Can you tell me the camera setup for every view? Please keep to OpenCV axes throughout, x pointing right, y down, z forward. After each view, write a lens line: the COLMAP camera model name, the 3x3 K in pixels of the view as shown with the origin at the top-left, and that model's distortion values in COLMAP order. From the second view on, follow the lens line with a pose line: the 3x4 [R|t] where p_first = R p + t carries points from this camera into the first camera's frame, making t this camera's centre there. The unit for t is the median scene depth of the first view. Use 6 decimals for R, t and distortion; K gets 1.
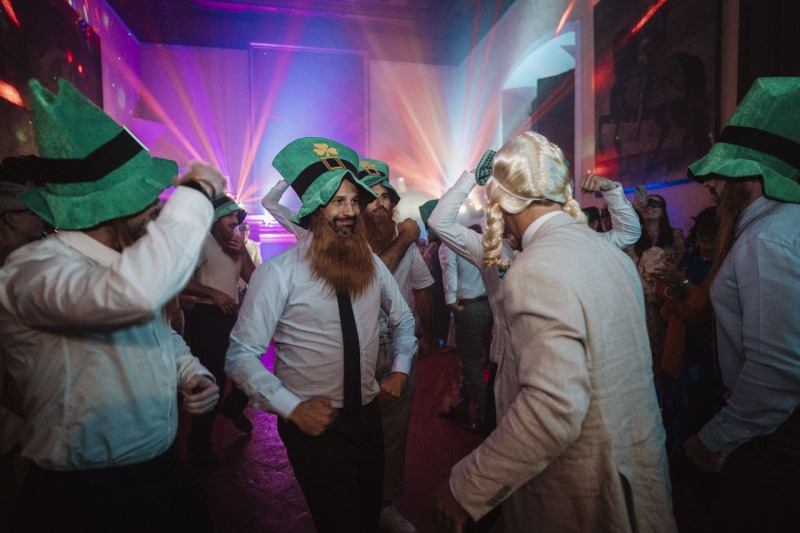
lens RADIAL K [[453.6, 0, 388.6], [0, 453.6, 263.4], [0, 0, 1]] dist [-0.028461, 0.018196]
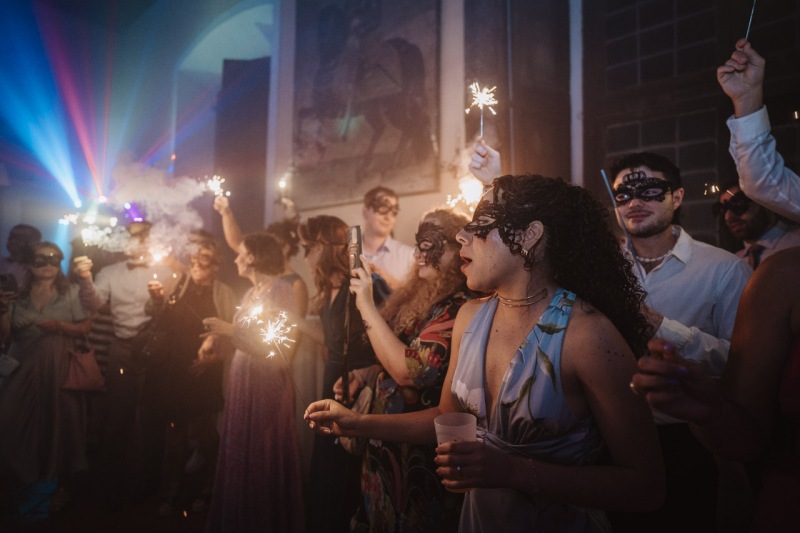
lens RADIAL K [[453.6, 0, 398.8], [0, 453.6, 263.0], [0, 0, 1]] dist [-0.028461, 0.018196]
pose [[0.776264, 0.053663, 0.628119, 0.144367], [-0.001662, 0.996541, -0.083085, 0.001815], [-0.630405, 0.063452, 0.773669, 0.347937]]
